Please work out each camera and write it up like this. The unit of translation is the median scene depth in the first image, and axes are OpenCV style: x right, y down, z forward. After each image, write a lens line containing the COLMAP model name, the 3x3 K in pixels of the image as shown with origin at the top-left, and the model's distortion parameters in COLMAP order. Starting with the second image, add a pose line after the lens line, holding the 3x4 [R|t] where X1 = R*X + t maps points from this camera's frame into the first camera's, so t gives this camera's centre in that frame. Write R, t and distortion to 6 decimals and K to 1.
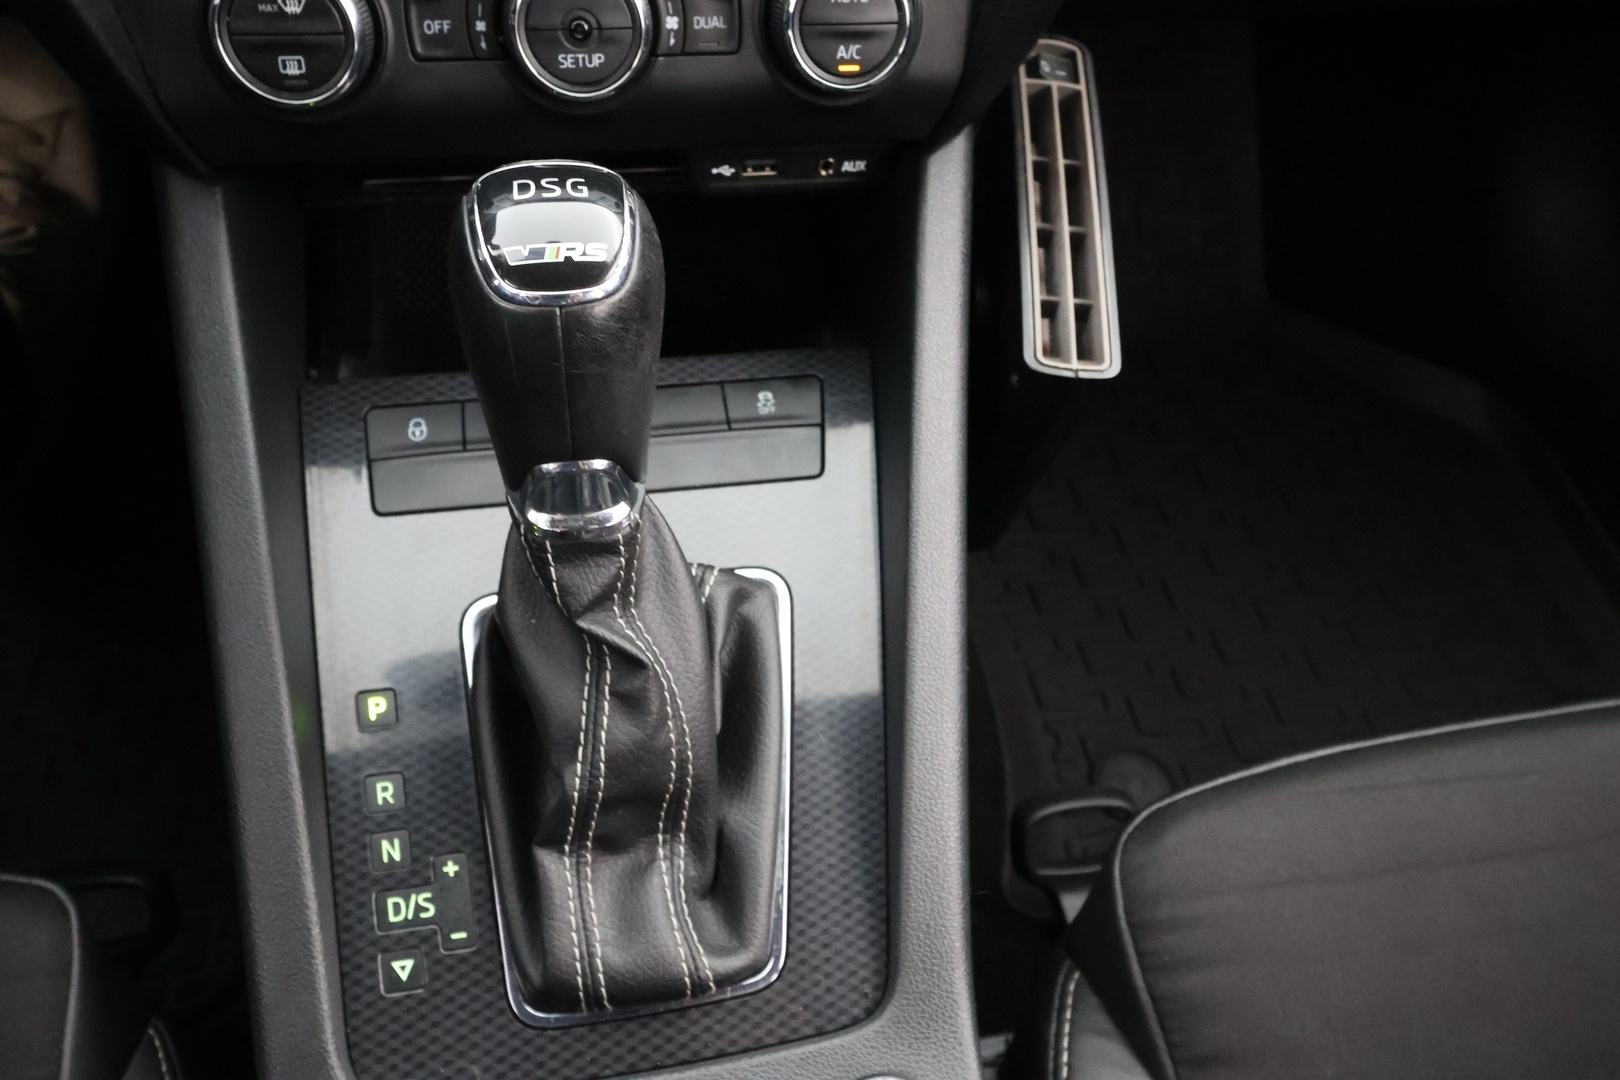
lens RADIAL K [[1296.6, 0, 811.0], [0, 1296.6, 539.8], [0, 0, 1]] dist [0.002865, 0.009206]
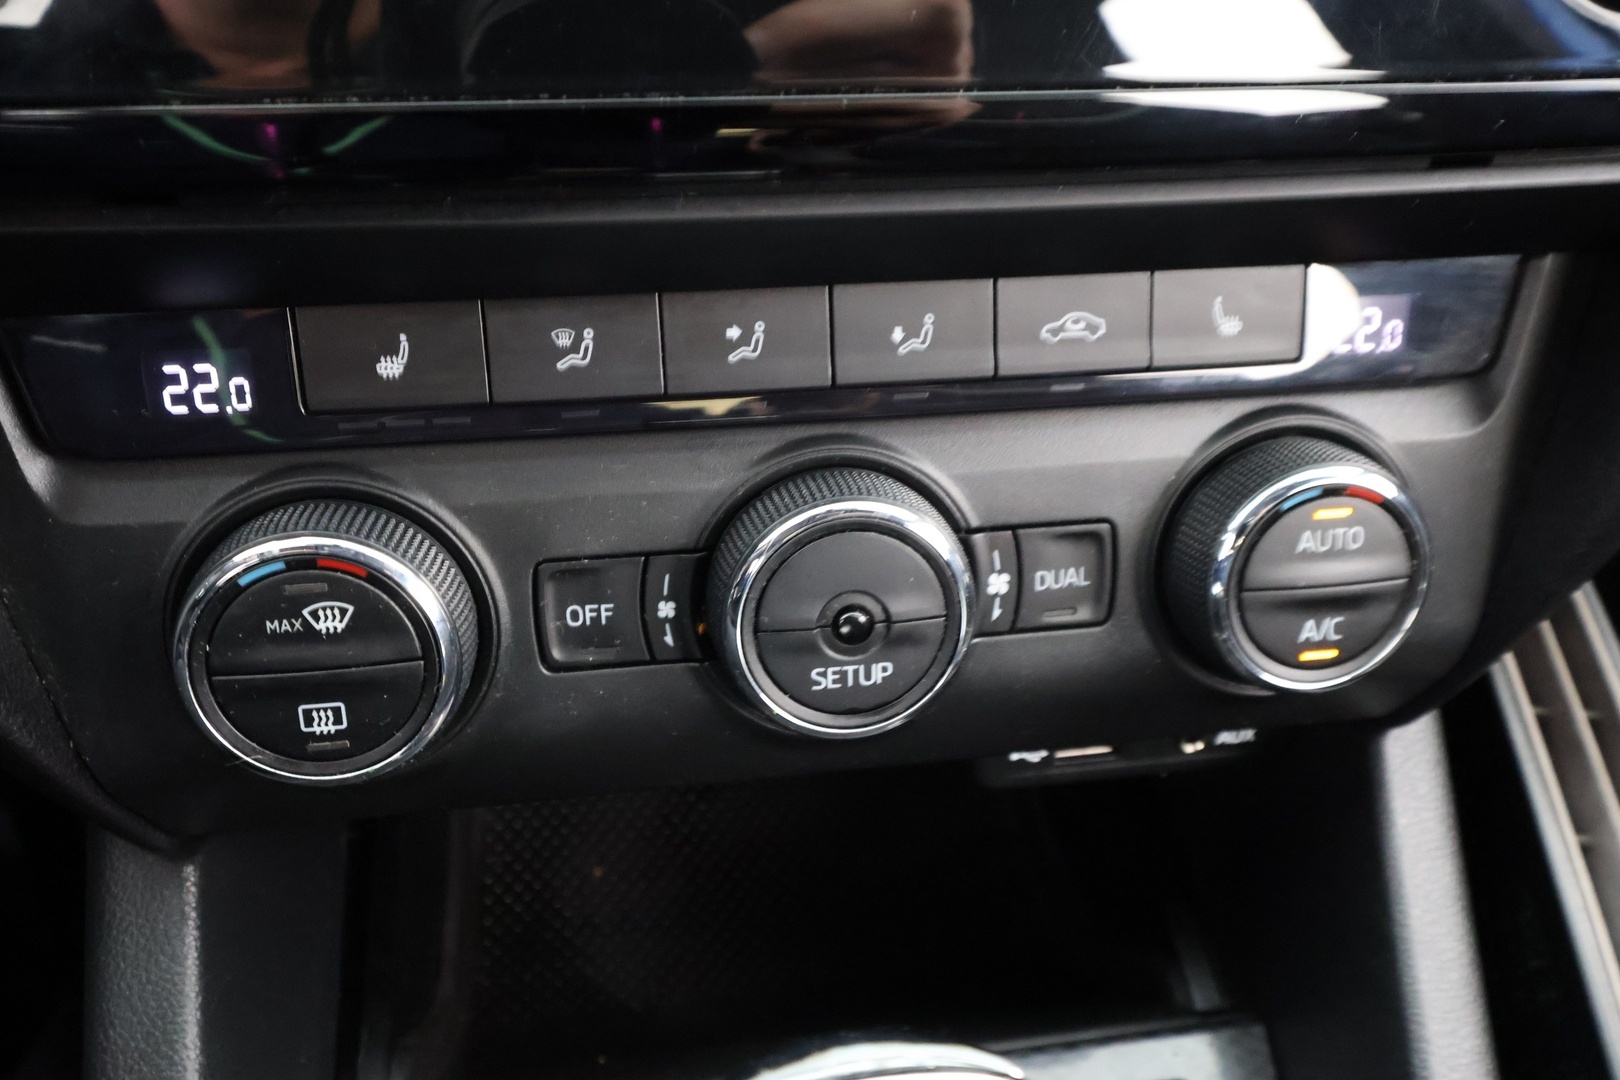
lens RADIAL K [[1296.6, 0, 810.6], [0, 1296.6, 540.1], [0, 0, 1]] dist [0.002865, 0.009206]
pose [[0.998392, -0.017315, -0.053980, -0.162961], [0.005801, 0.978420, -0.206545, -0.311201], [0.056392, 0.205900, 0.976947, 0.456247]]
